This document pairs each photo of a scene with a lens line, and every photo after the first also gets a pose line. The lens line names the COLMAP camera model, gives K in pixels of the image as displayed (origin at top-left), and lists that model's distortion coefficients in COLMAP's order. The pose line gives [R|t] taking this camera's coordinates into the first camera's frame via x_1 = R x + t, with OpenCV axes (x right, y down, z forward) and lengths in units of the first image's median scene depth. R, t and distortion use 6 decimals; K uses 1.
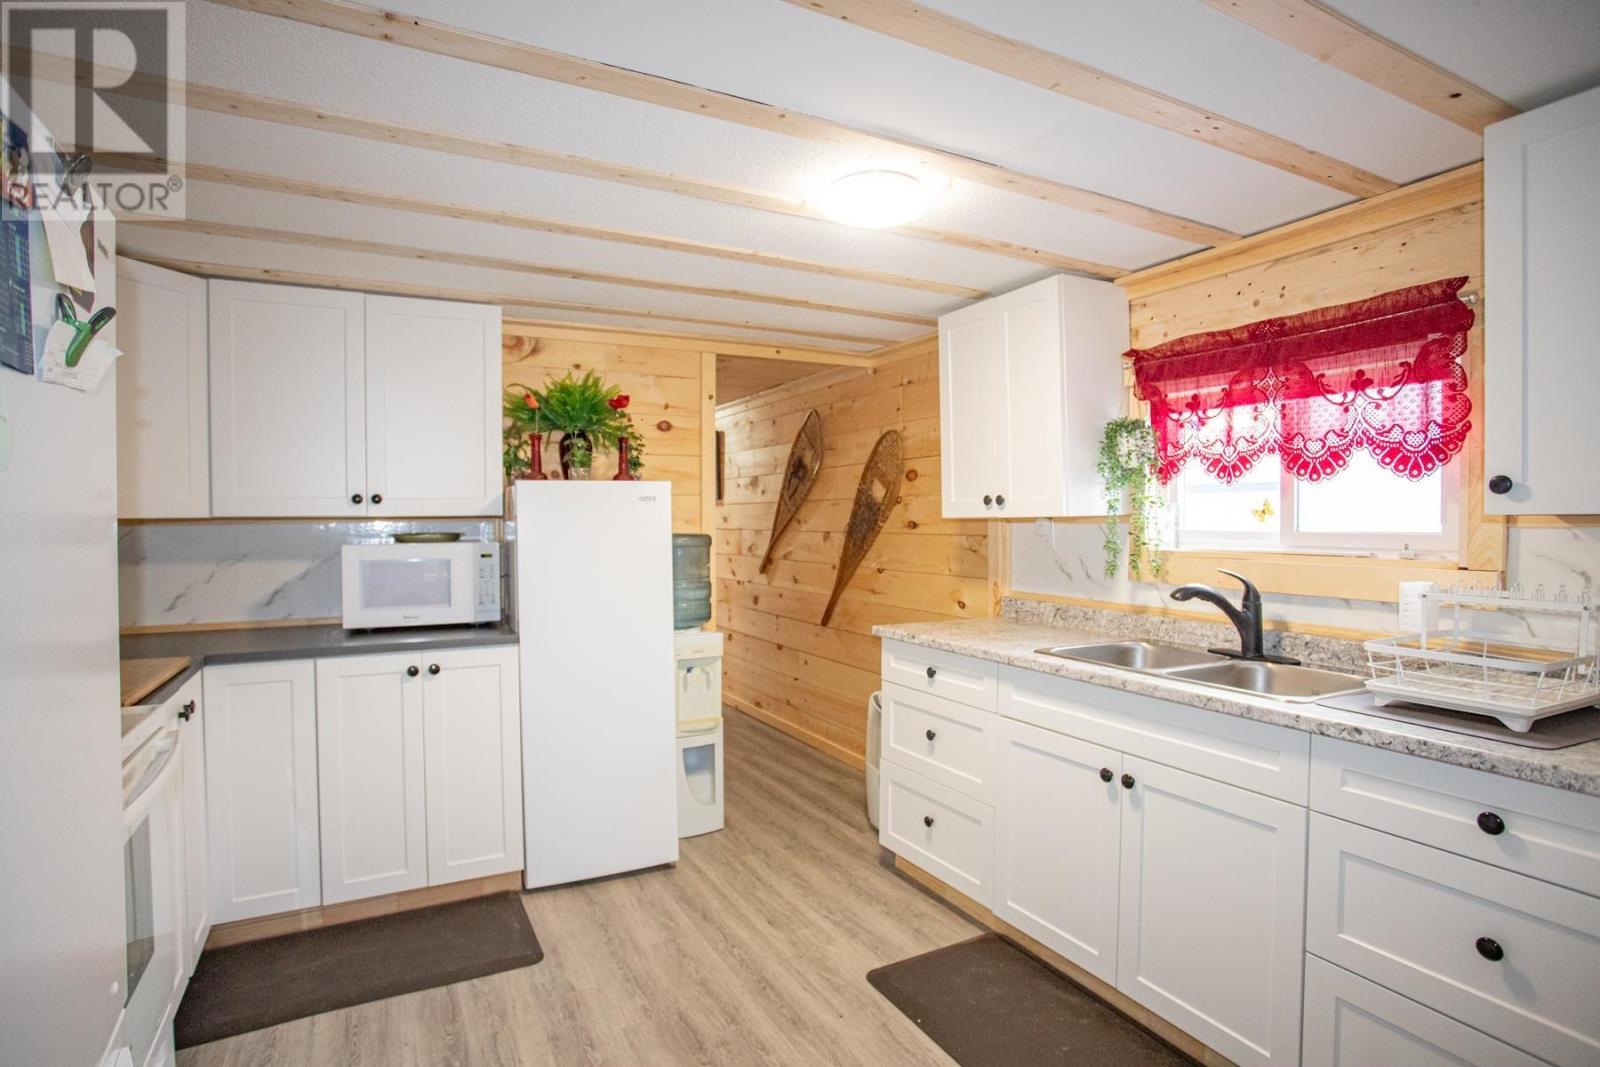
lens RADIAL K [[805.4, 0, 785.4], [0, 805.4, 530.6], [0, 0, 1]] dist [-0.076266, 0.035244]
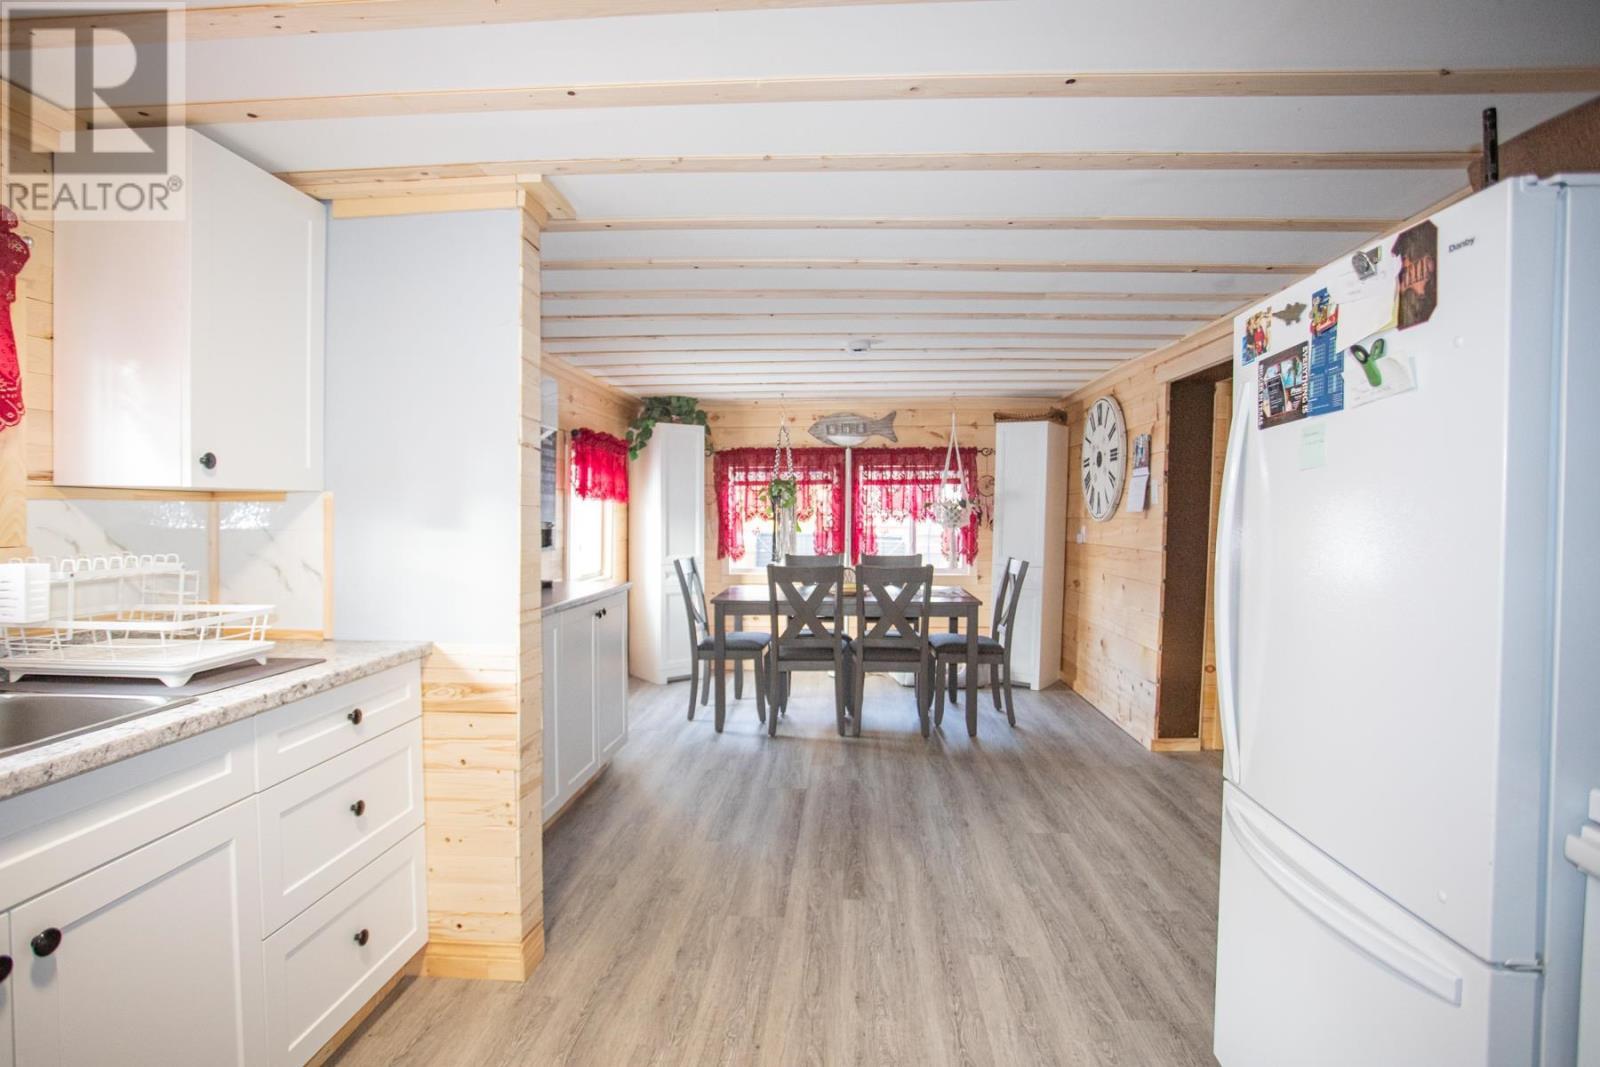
lens RADIAL K [[817.3, 0, 784.7], [0, 817.3, 530.3], [0, 0, 1]] dist [-0.068661, 0.038242]
pose [[-0.848425, -0.014195, 0.529126, -0.227171], [0.003590, 0.999463, 0.032570, 0.003961], [-0.529304, 0.029533, -0.847918, 0.869683]]
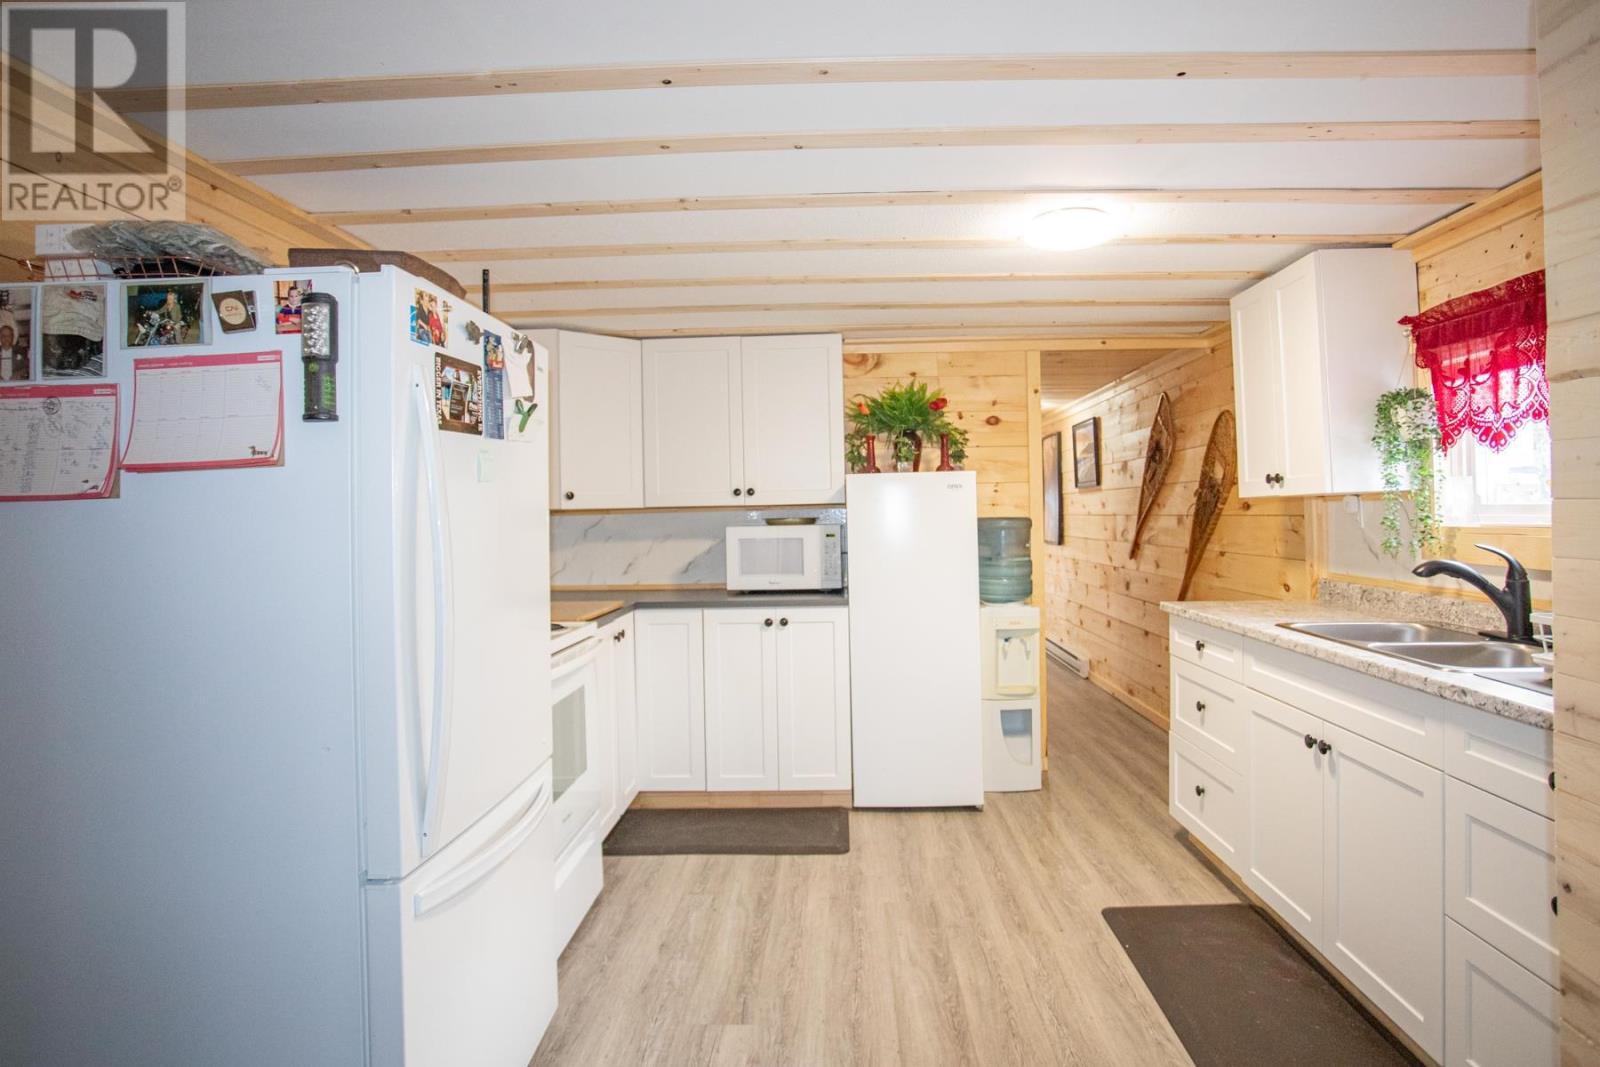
lens RADIAL K [[867.1, 0, 834.4], [0, 867.1, 499.8], [0, 0, 1]] dist [-0.087334, 0.041692]
pose [[0.881004, -0.019942, -0.472689, 0.290260], [0.007546, 0.999576, -0.028106, 0.014866], [0.473049, 0.021195, 0.880781, -0.203341]]
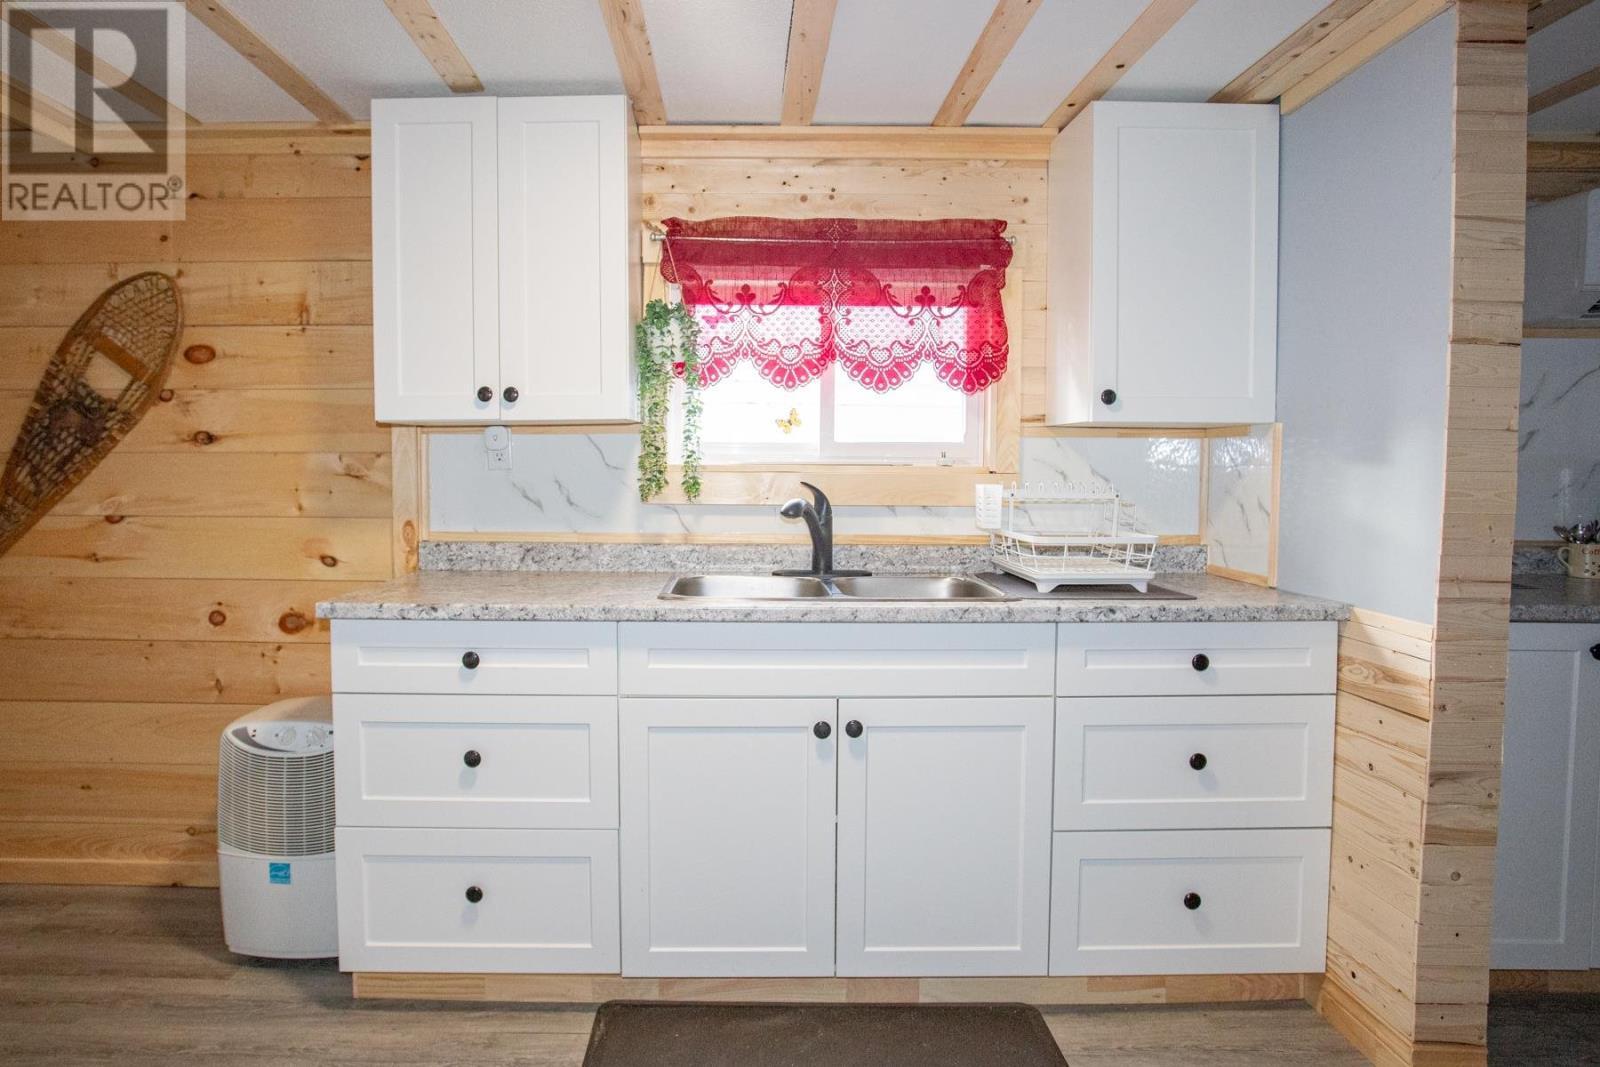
lens RADIAL K [[915.5, 0, 748.5], [0, 915.5, 496.5], [0, 0, 1]] dist [-0.089859, 0.050908]
pose [[0.458467, -0.025776, 0.888337, -0.345236], [0.007974, 0.999658, 0.024891, 0.032853], [-0.888675, -0.004328, 0.458516, 0.480077]]
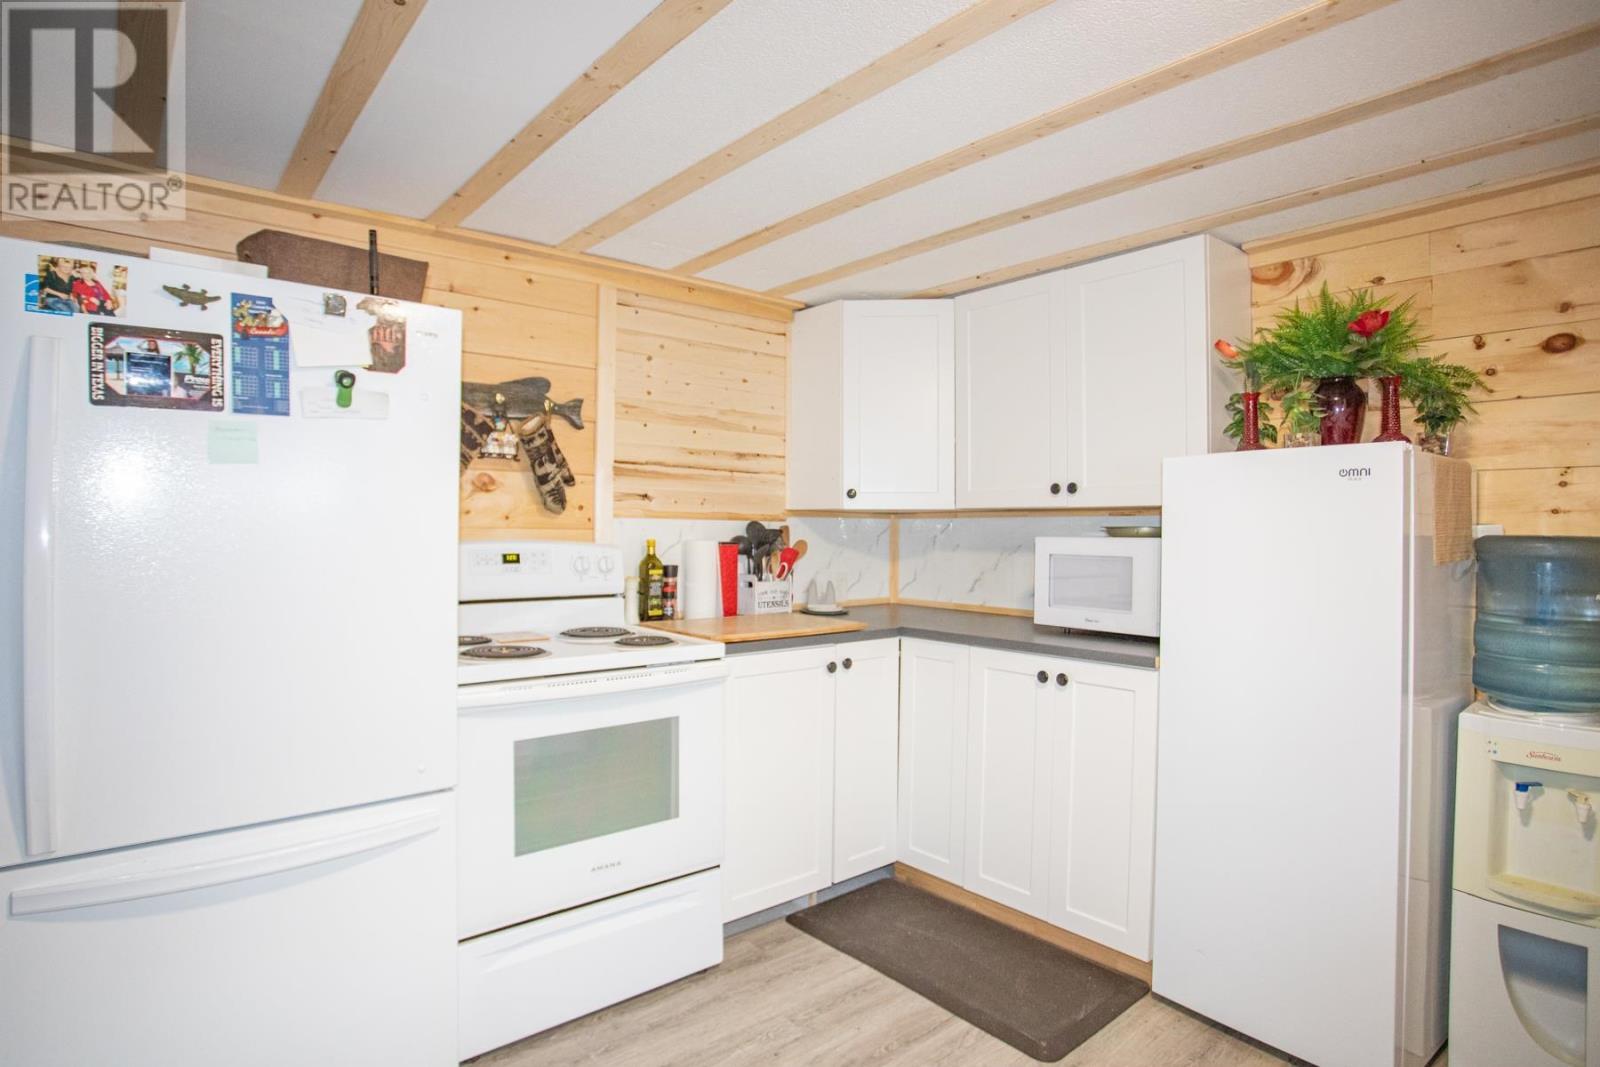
lens RADIAL K [[843.1, 0, 800.0], [0, 843.1, 533.5], [0, 0, 1]] dist [-0.073881, 0.030976]
pose [[0.214183, 0.011778, -0.976722, 0.375819], [-0.025620, 0.999651, 0.006437, 0.015073], [0.976457, 0.023645, 0.214410, 0.492954]]
